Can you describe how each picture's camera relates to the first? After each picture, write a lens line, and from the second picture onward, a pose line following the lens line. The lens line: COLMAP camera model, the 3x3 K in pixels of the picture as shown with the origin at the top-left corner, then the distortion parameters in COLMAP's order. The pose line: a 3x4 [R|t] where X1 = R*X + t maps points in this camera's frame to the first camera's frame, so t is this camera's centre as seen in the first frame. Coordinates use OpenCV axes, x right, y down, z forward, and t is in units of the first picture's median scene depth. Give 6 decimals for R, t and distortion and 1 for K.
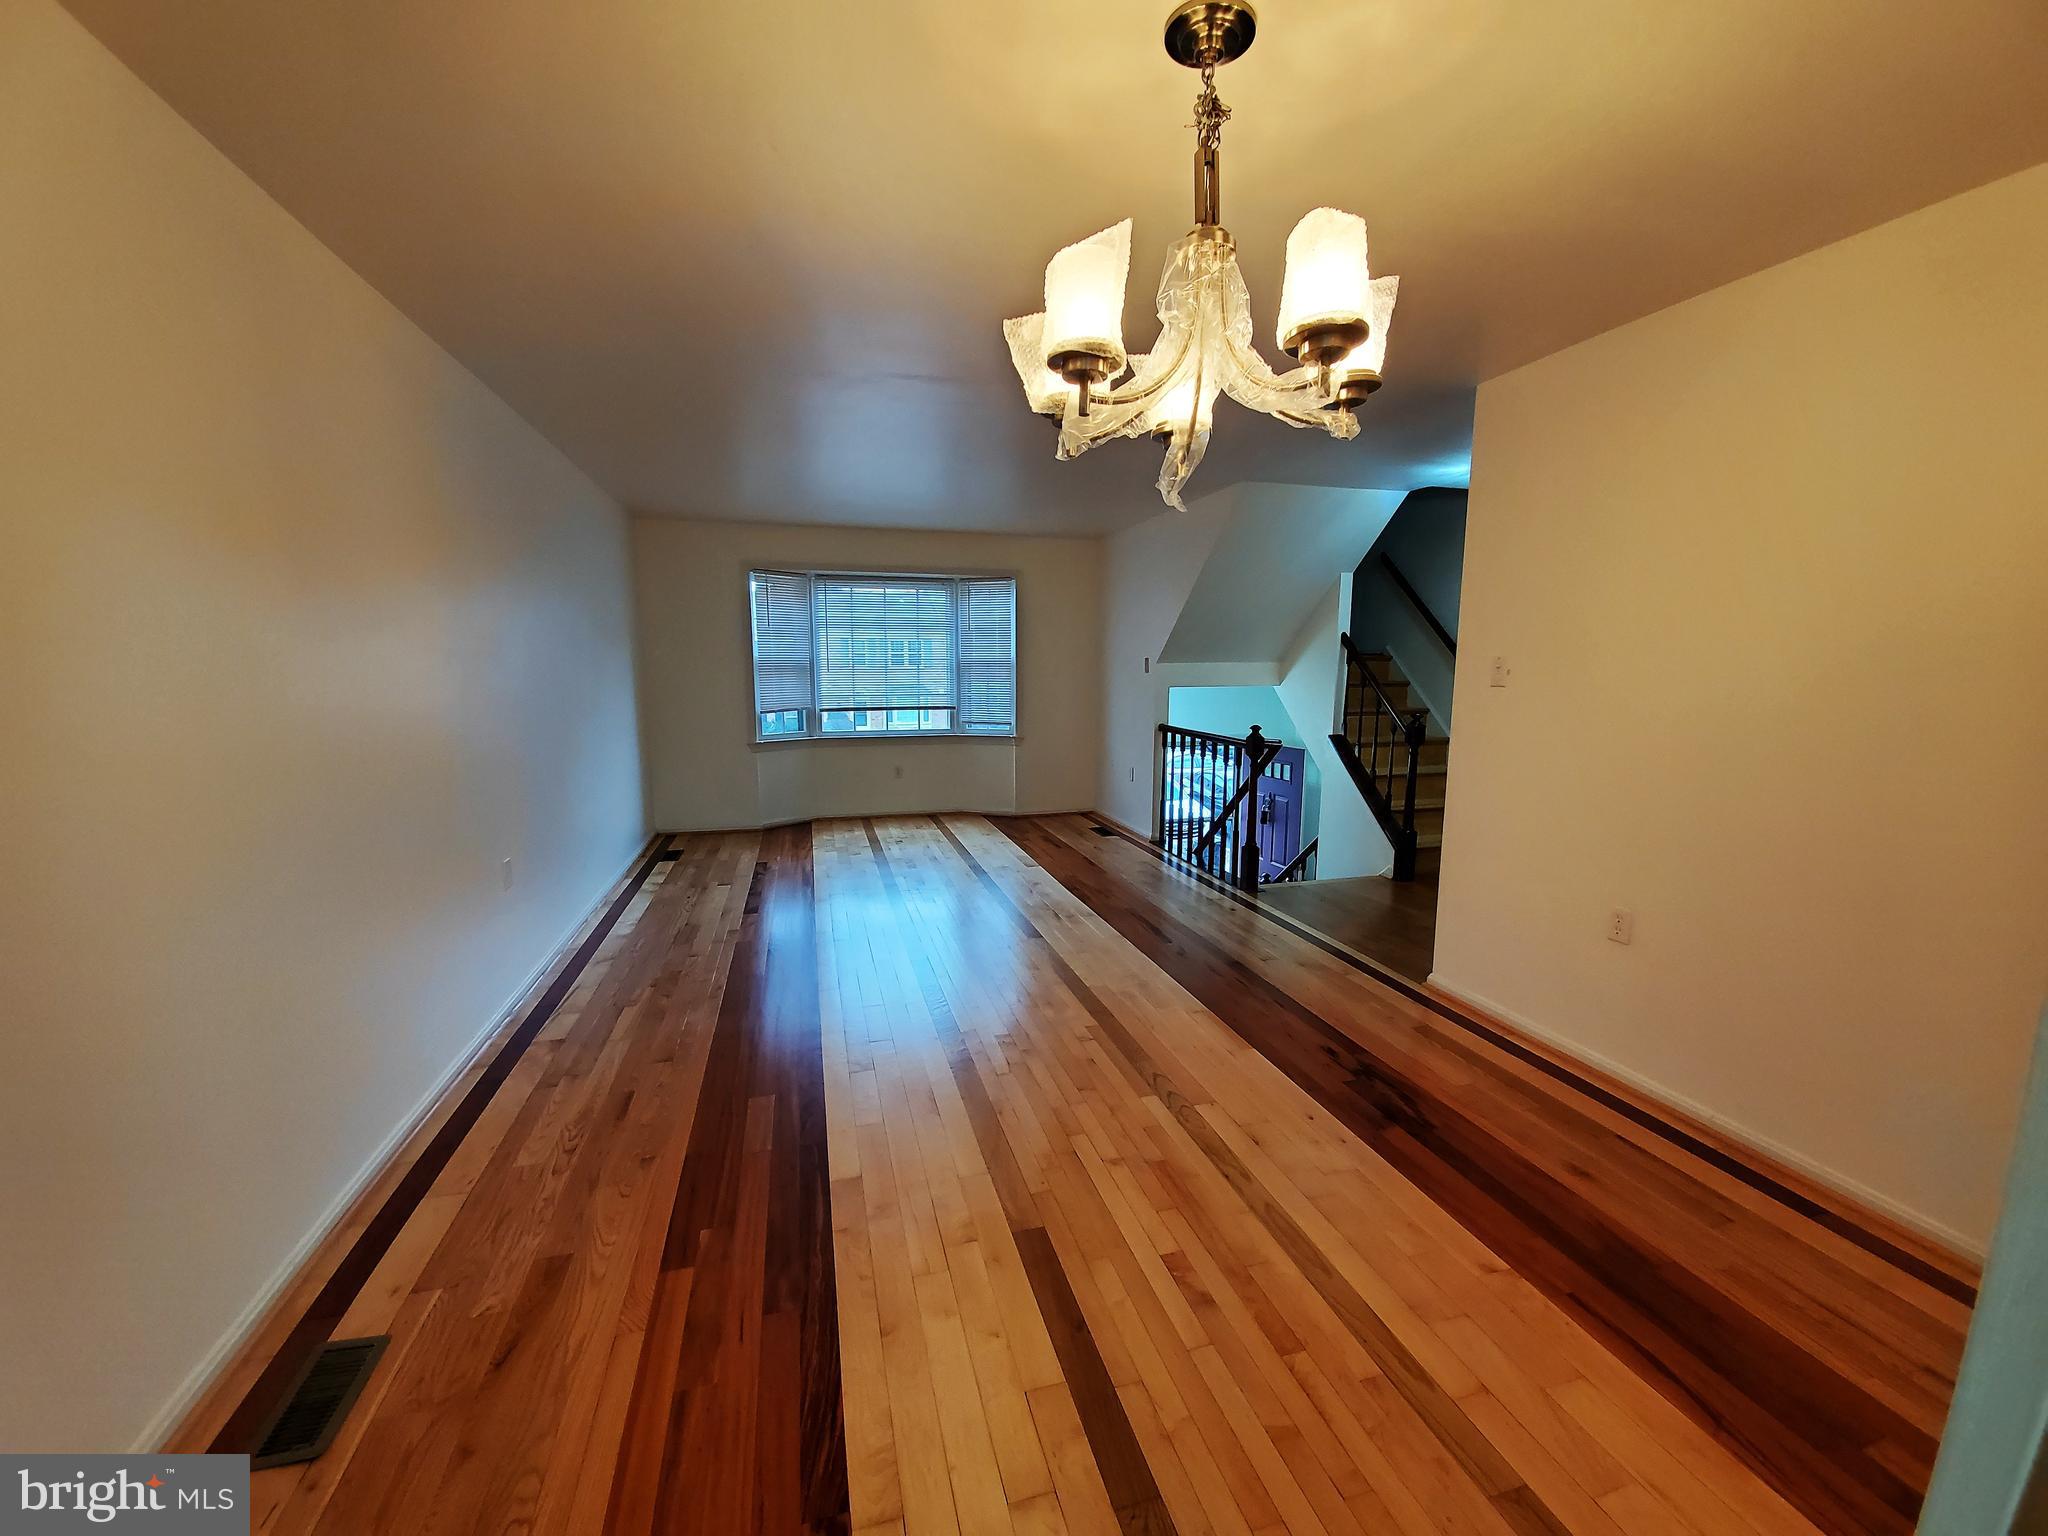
lens RADIAL K [[816.9, 0, 1024.0], [0, 816.9, 768.0], [0, 0, 1]] dist [0.002722, -0.009040]
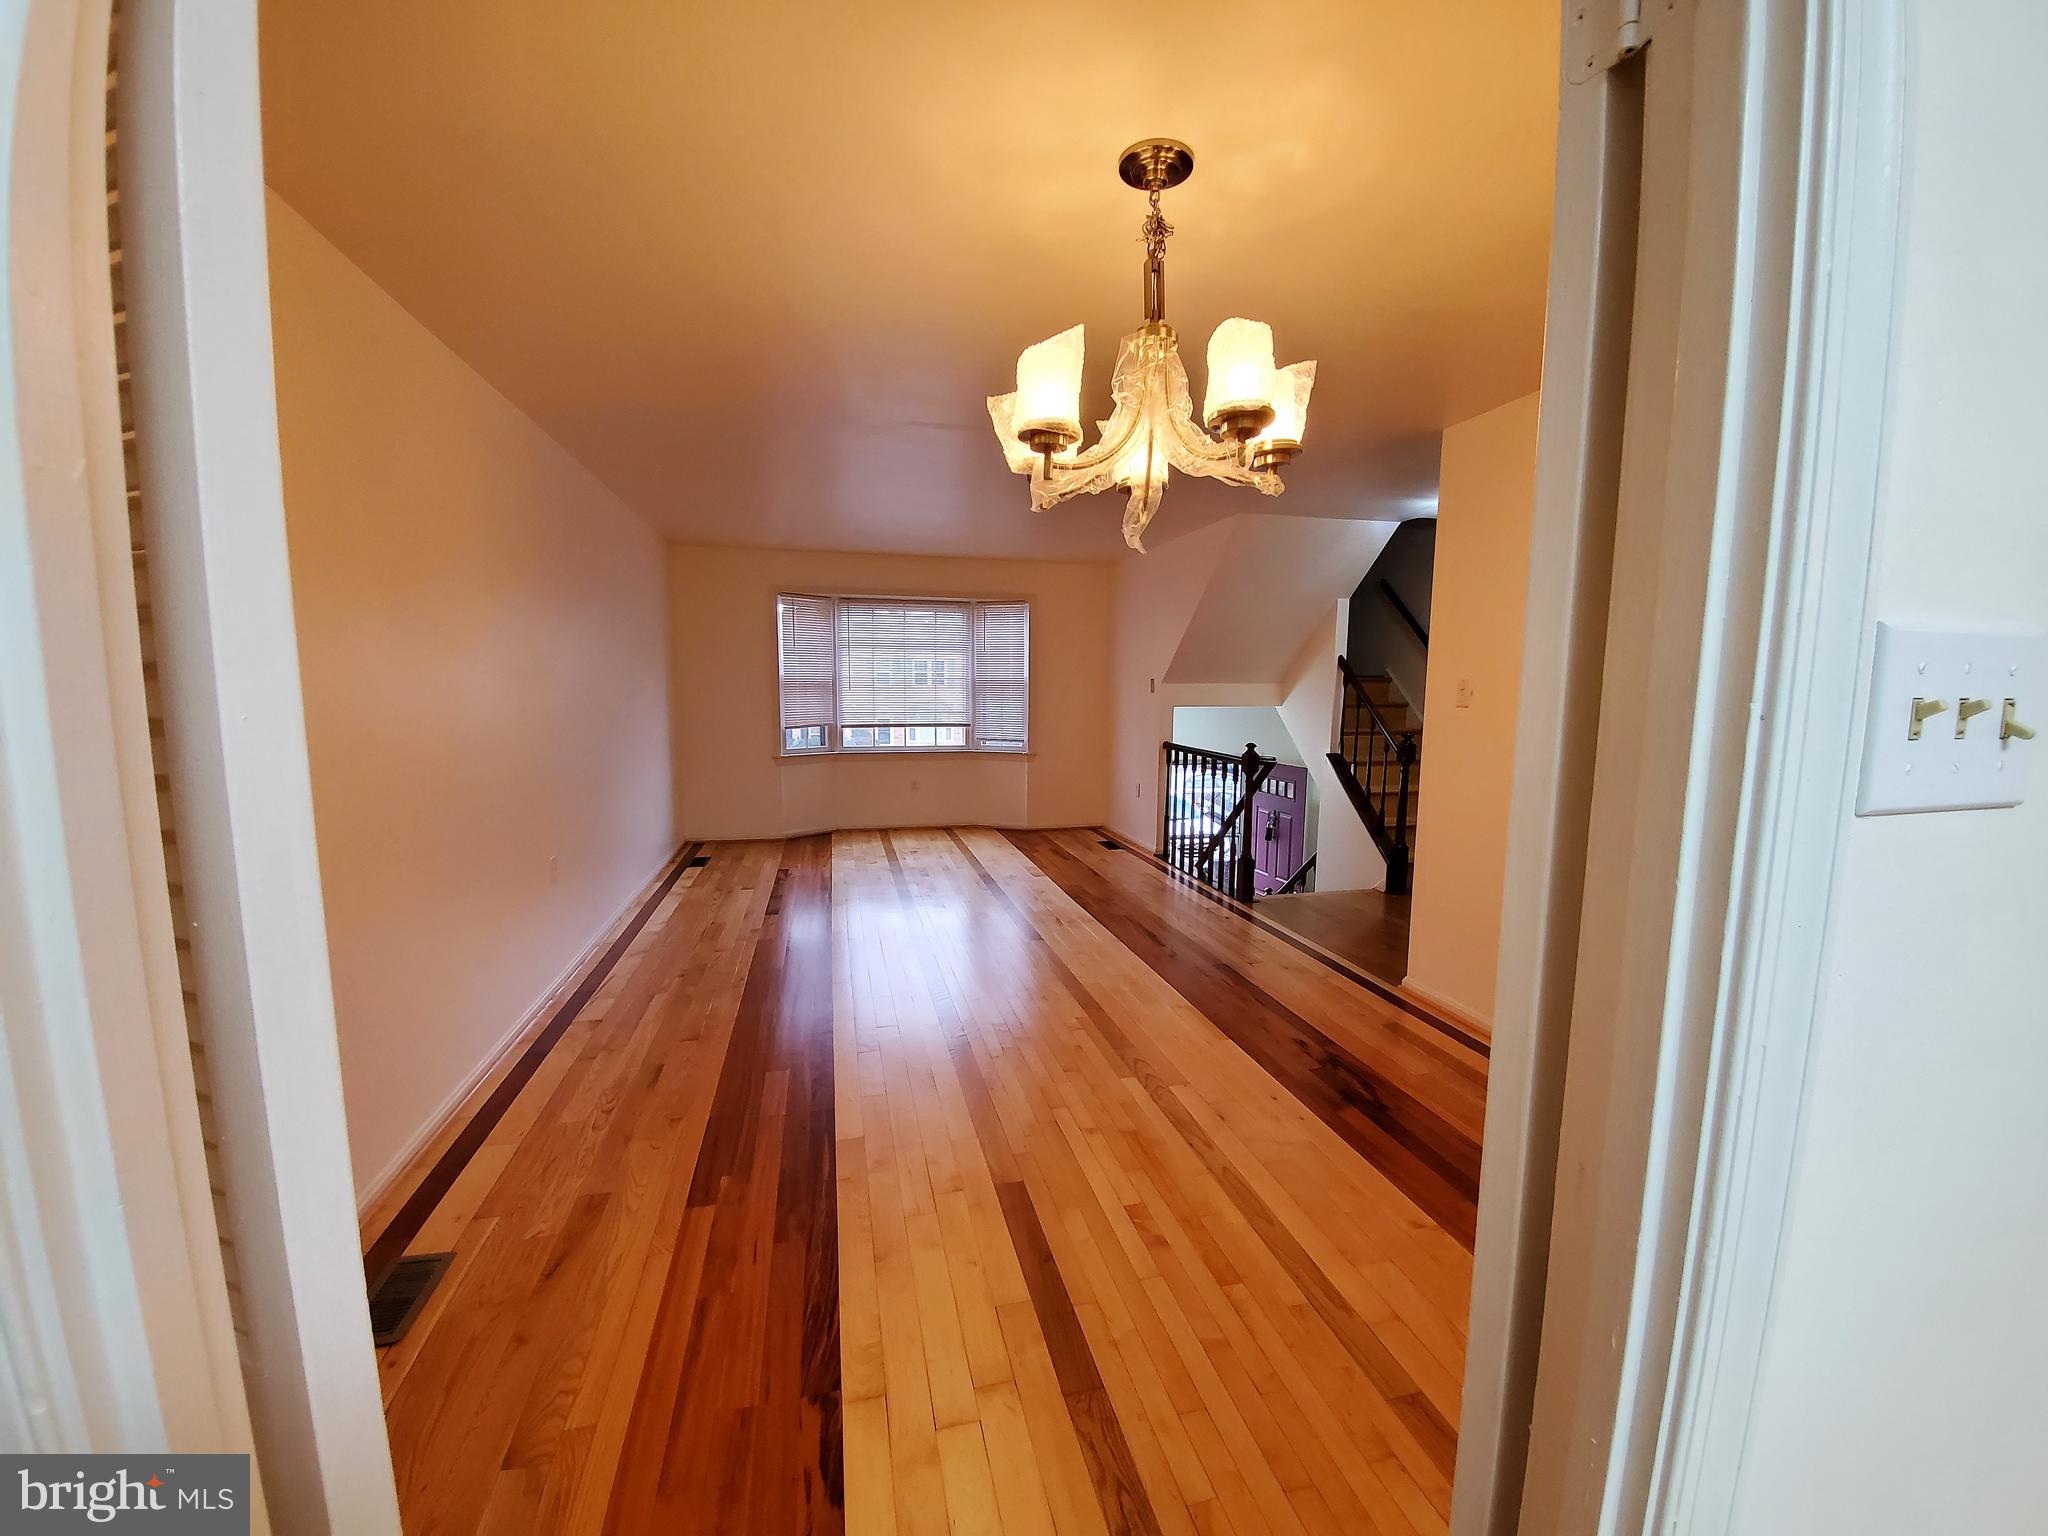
lens RADIAL K [[825.2, 0, 1024.0], [0, 825.2, 768.0], [0, 0, 1]] dist [-0.000806, 0.000106]
pose [[0.999459, 0.010655, -0.031113, 0.040264], [-0.011437, 0.999620, -0.025077, 0.015487], [0.030834, 0.025419, 0.999201, -0.110651]]
